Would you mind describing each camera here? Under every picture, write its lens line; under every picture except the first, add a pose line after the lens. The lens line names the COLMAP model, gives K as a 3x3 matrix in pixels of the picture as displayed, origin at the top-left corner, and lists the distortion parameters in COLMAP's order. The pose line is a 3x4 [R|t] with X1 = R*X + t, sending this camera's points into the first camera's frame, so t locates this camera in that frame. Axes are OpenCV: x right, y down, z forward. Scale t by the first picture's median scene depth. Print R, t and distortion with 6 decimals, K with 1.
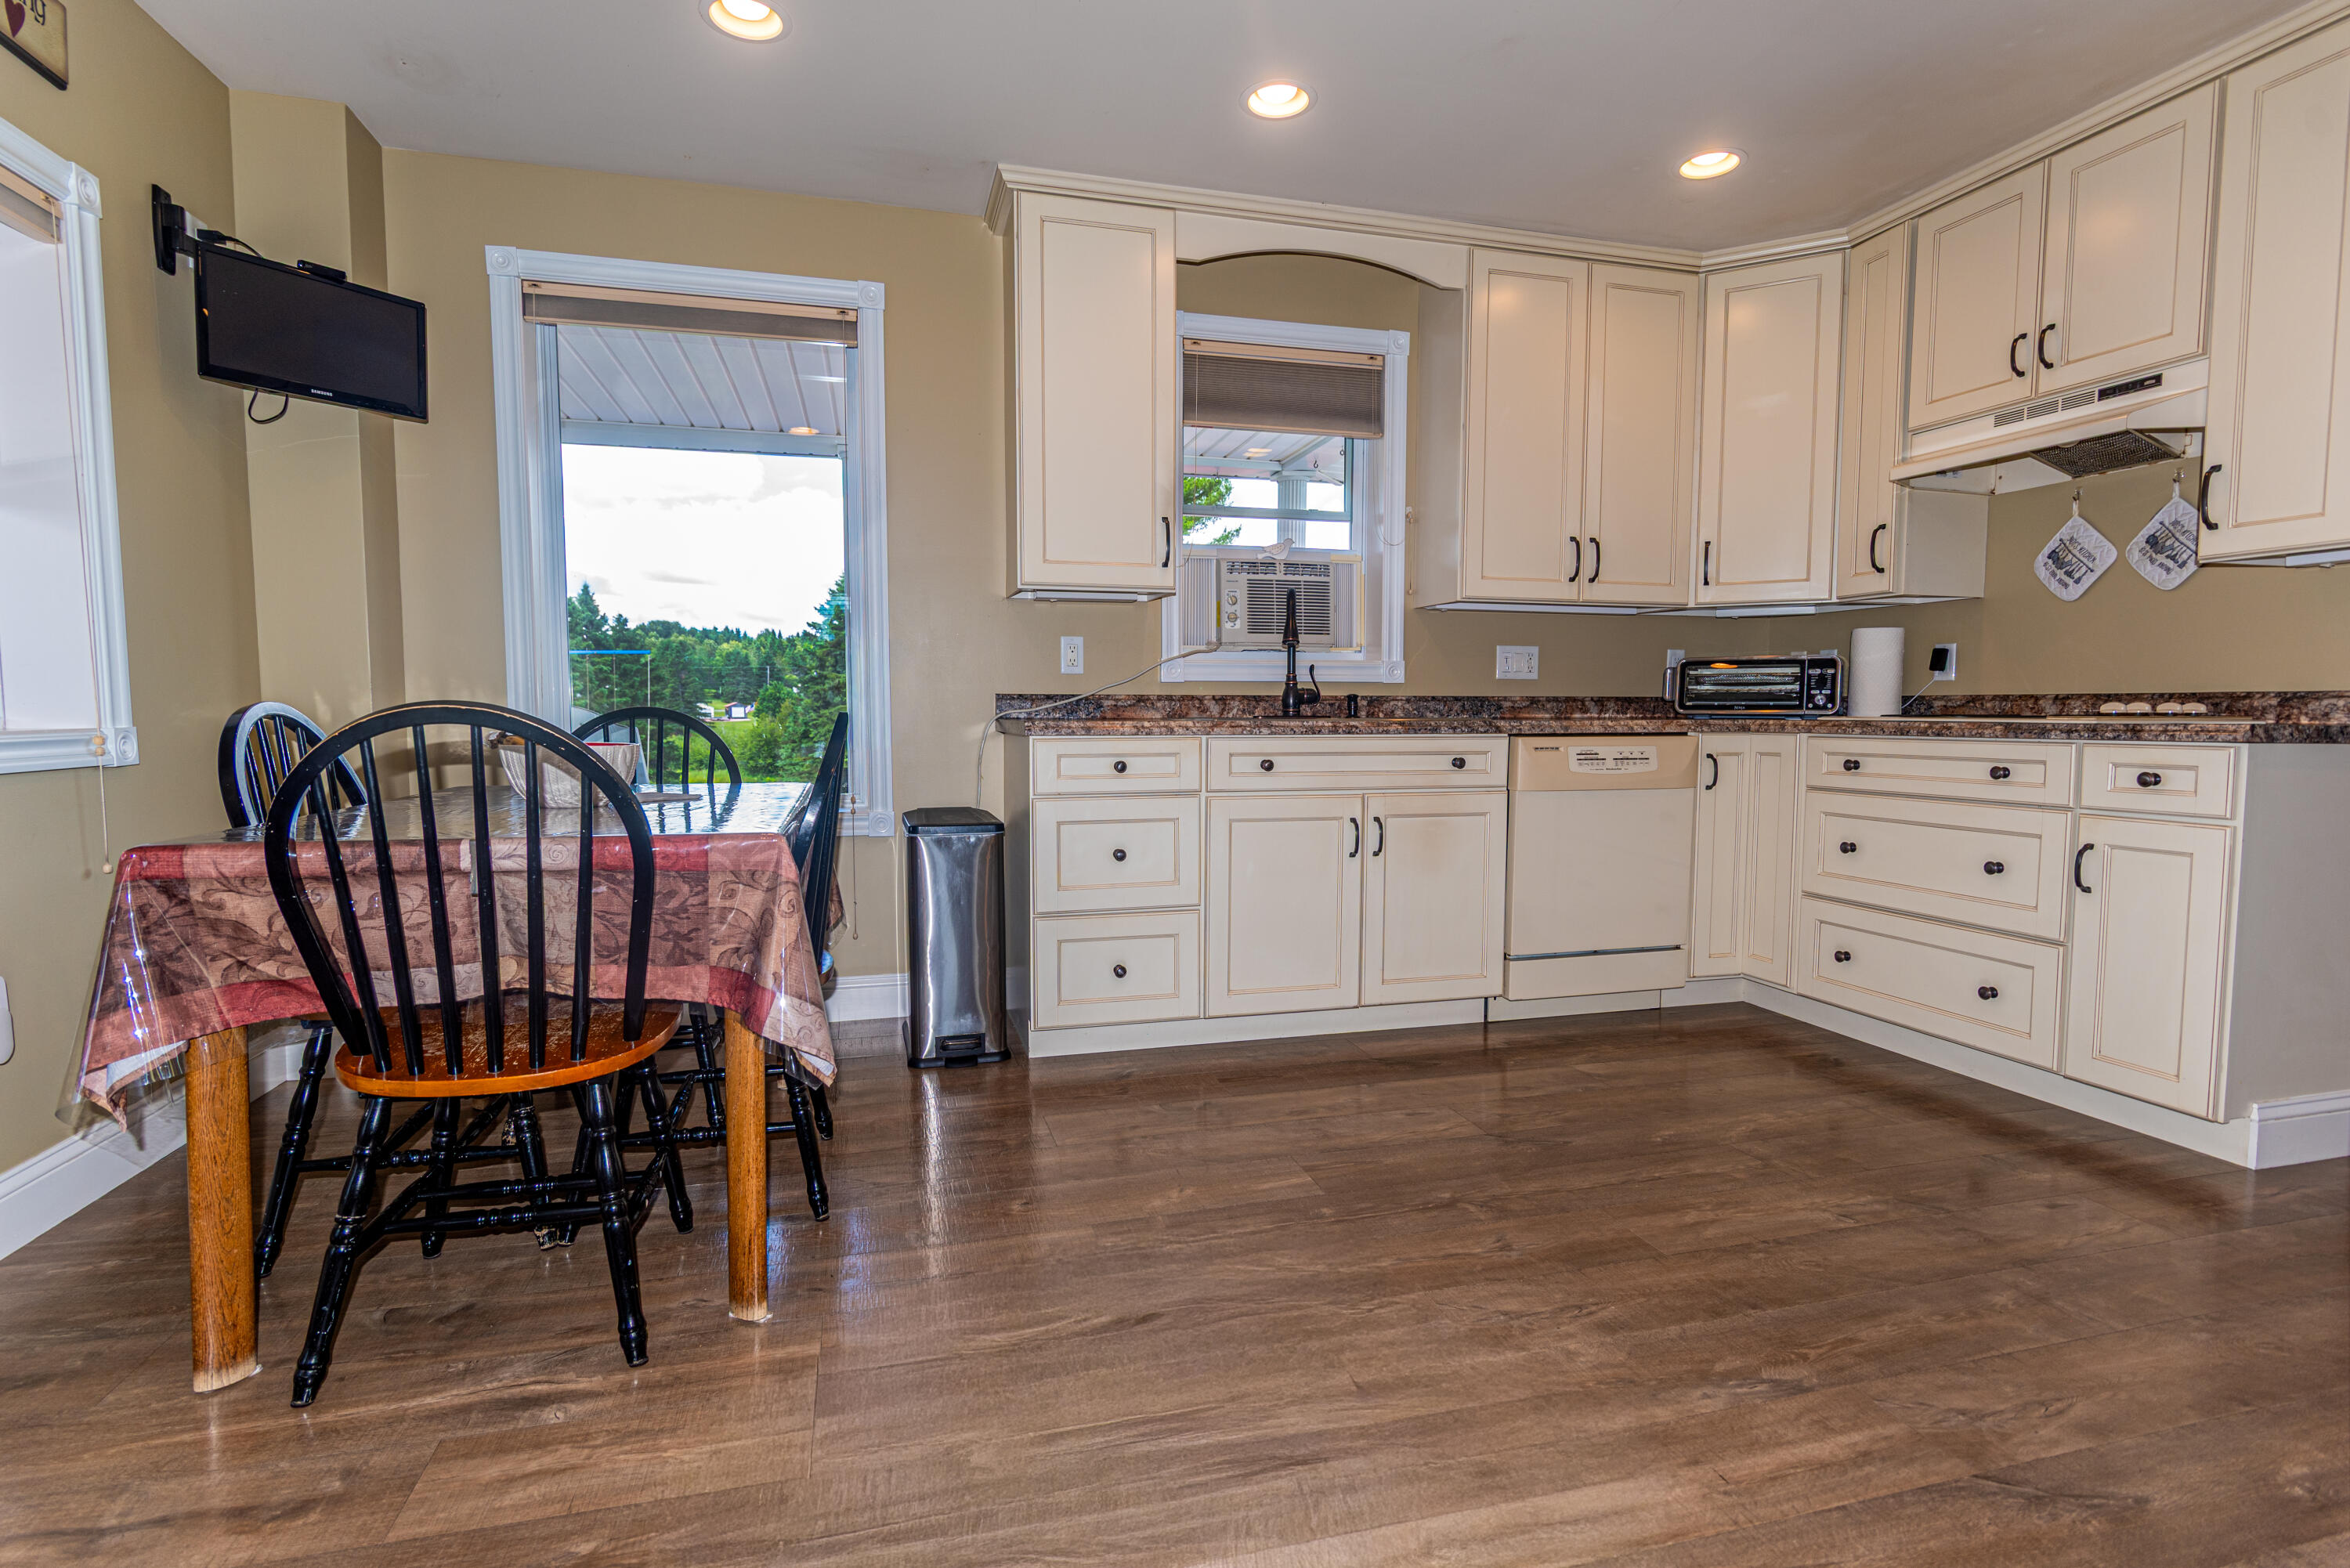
lens RADIAL K [[1149.8, 0, 1178.2], [0, 1149.8, 789.2], [0, 0, 1]] dist [-0.001921, -0.000713]
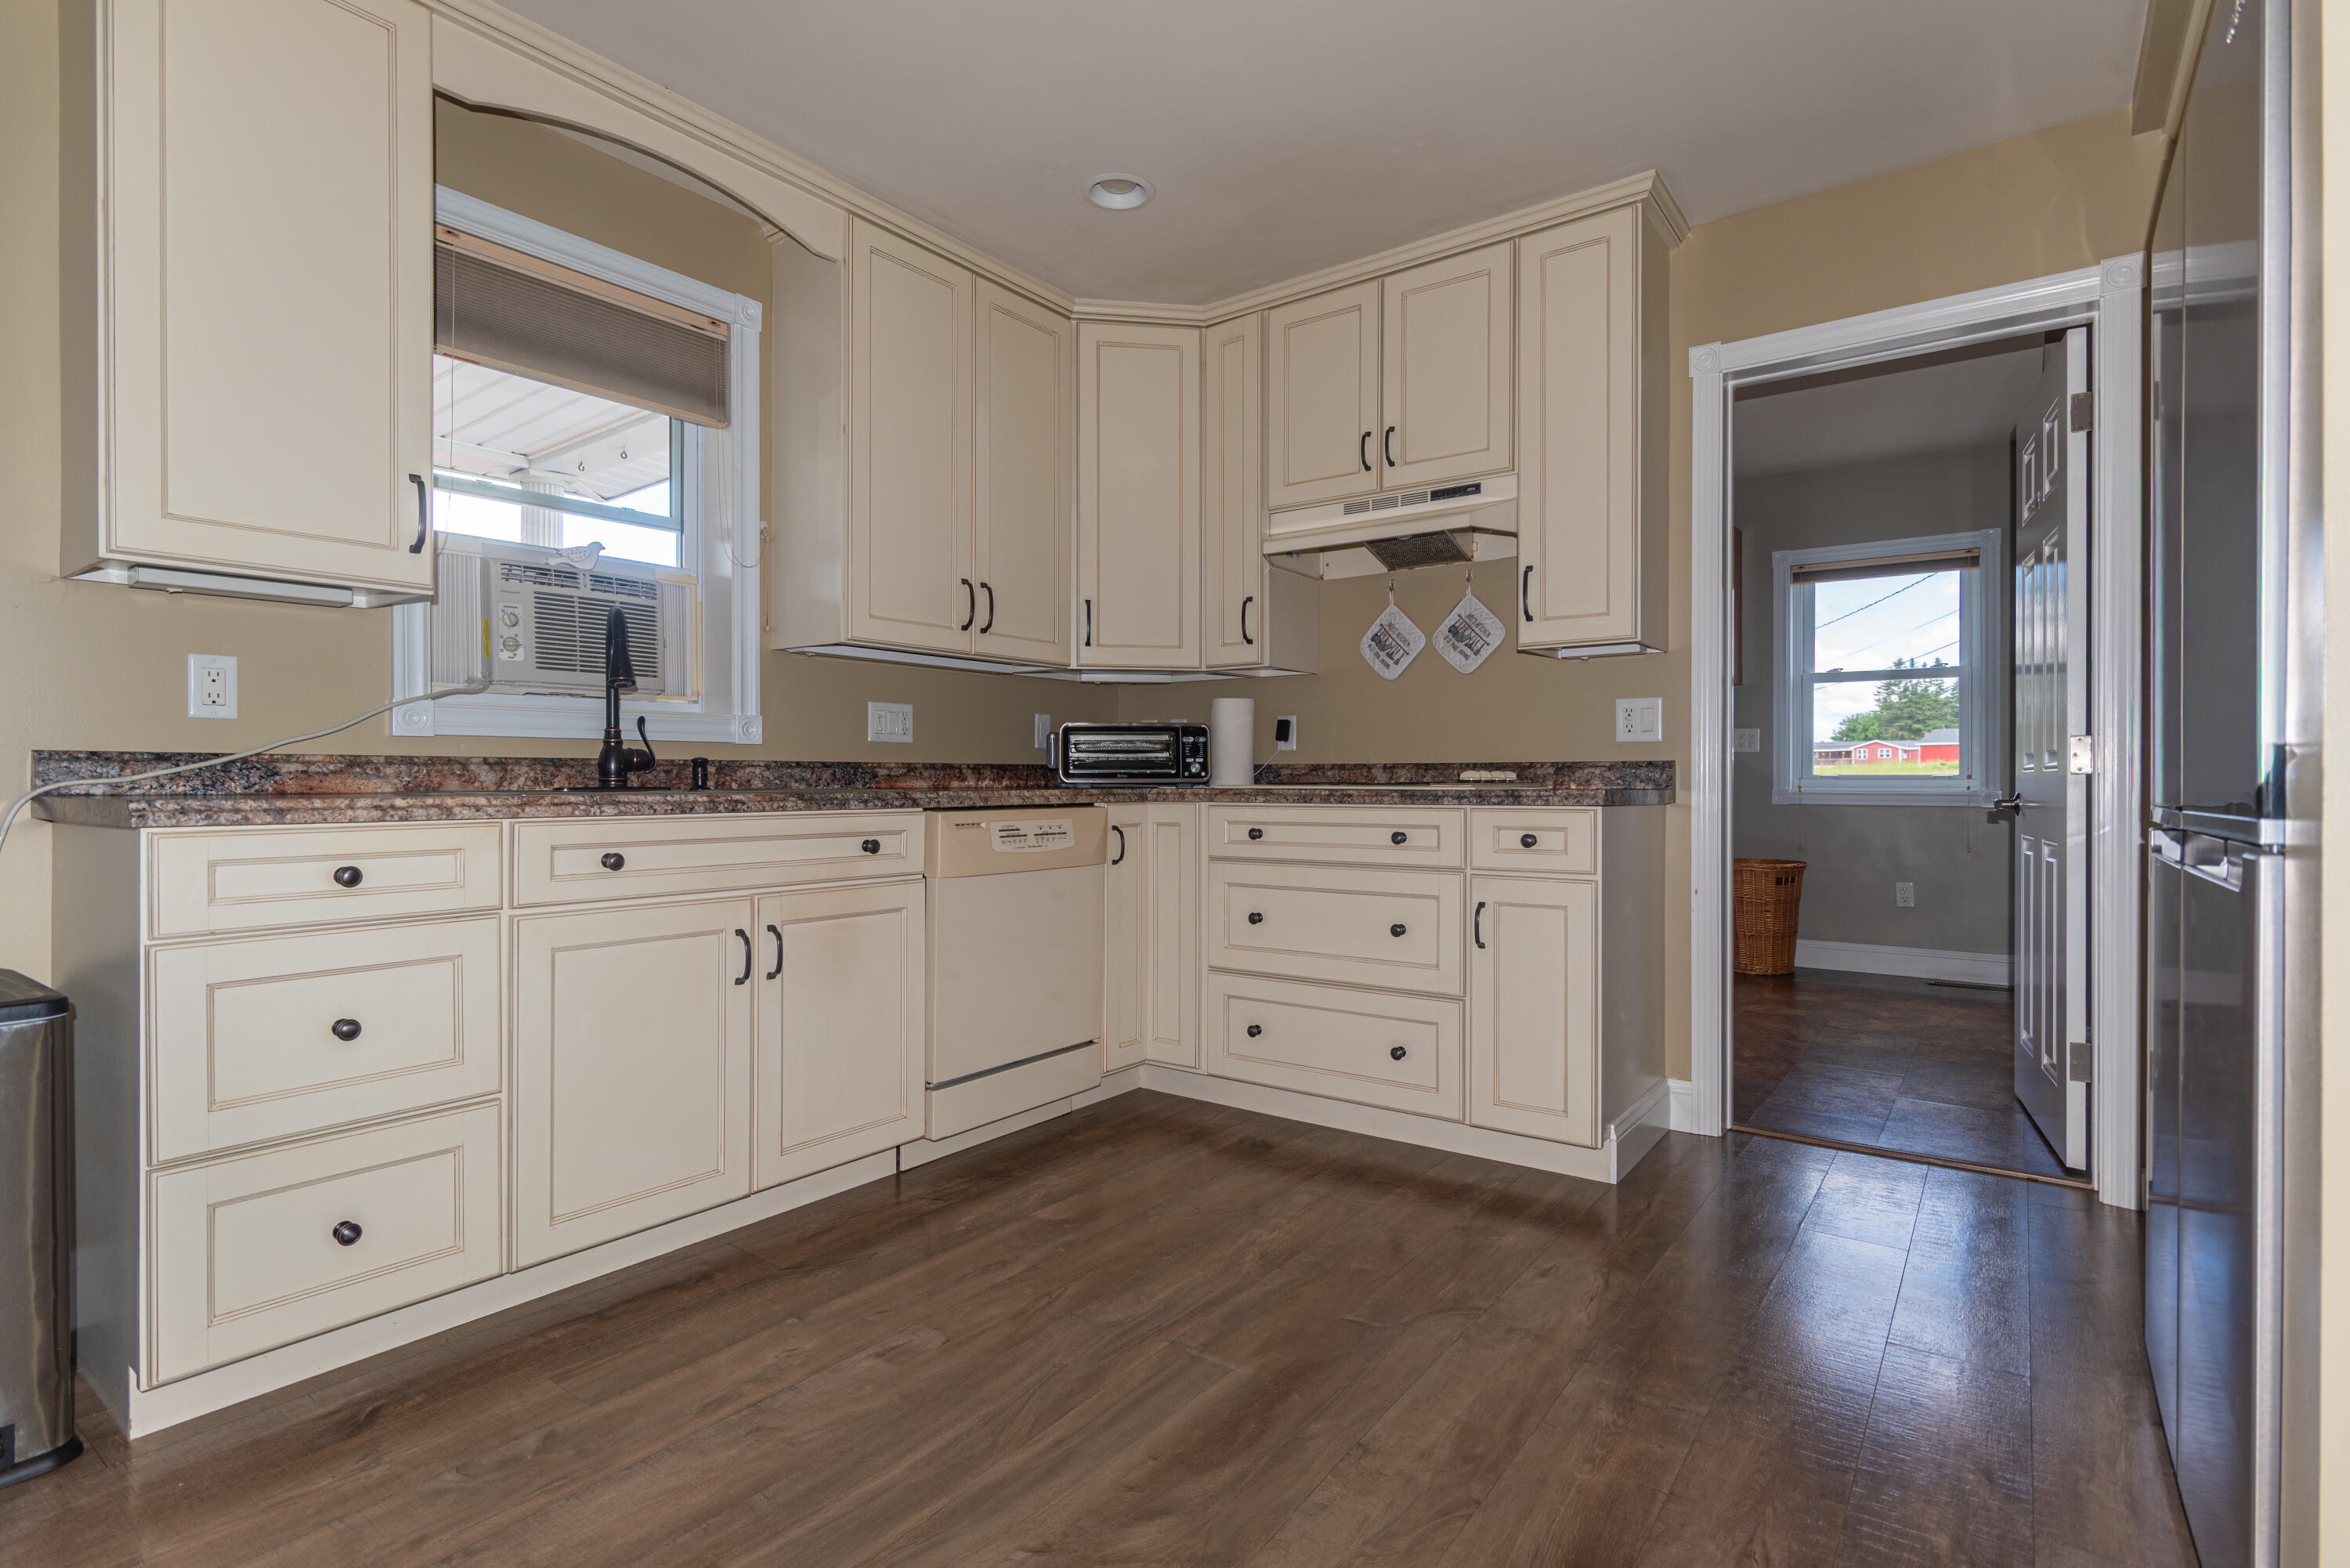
lens RADIAL K [[1149.8, 0, 1176.5], [0, 1149.8, 781.1], [0, 0, 1]] dist [-0.001921, -0.000713]
pose [[0.788803, -0.002641, 0.614641, -0.069924], [0.044378, 0.997626, -0.052667, -0.016894], [-0.613043, 0.068820, 0.787047, 0.258840]]
